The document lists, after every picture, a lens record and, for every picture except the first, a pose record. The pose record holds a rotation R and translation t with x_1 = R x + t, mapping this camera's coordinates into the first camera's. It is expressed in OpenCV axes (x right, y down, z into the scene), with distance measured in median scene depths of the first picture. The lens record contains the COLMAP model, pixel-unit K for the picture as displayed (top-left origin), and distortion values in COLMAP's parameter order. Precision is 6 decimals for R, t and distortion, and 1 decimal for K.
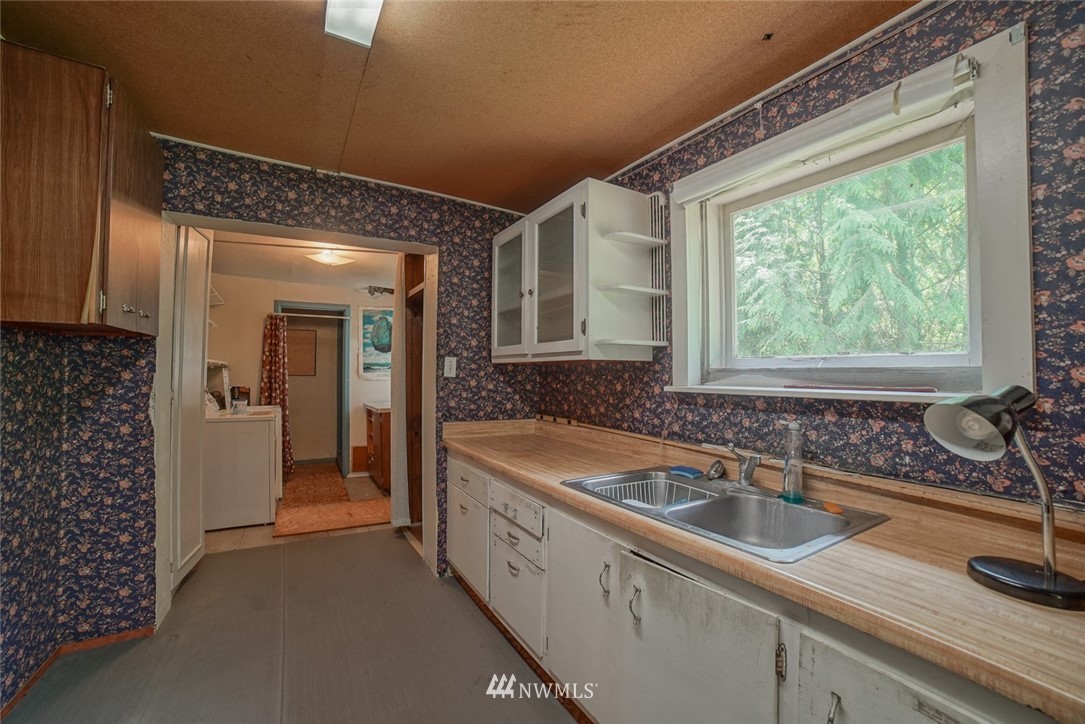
lens RADIAL K [[447.1, 0, 548.3], [0, 447.1, 369.5], [0, 0, 1]] dist [-0.047945, 0.002011]
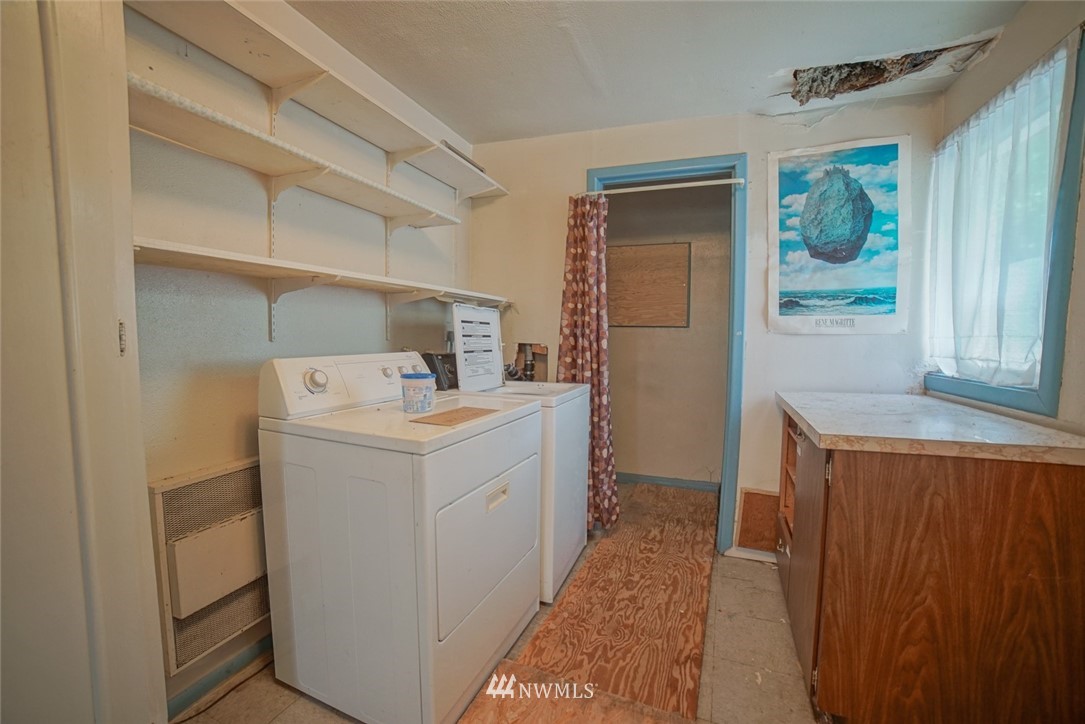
lens RADIAL K [[447.1, 0, 531.0], [0, 447.1, 380.5], [0, 0, 1]] dist [-0.047945, 0.002011]
pose [[0.589263, 0.064437, -0.805368, -0.234685], [0.007672, 0.996323, 0.085329, 0.033250], [0.807905, -0.056460, 0.586602, 0.609700]]
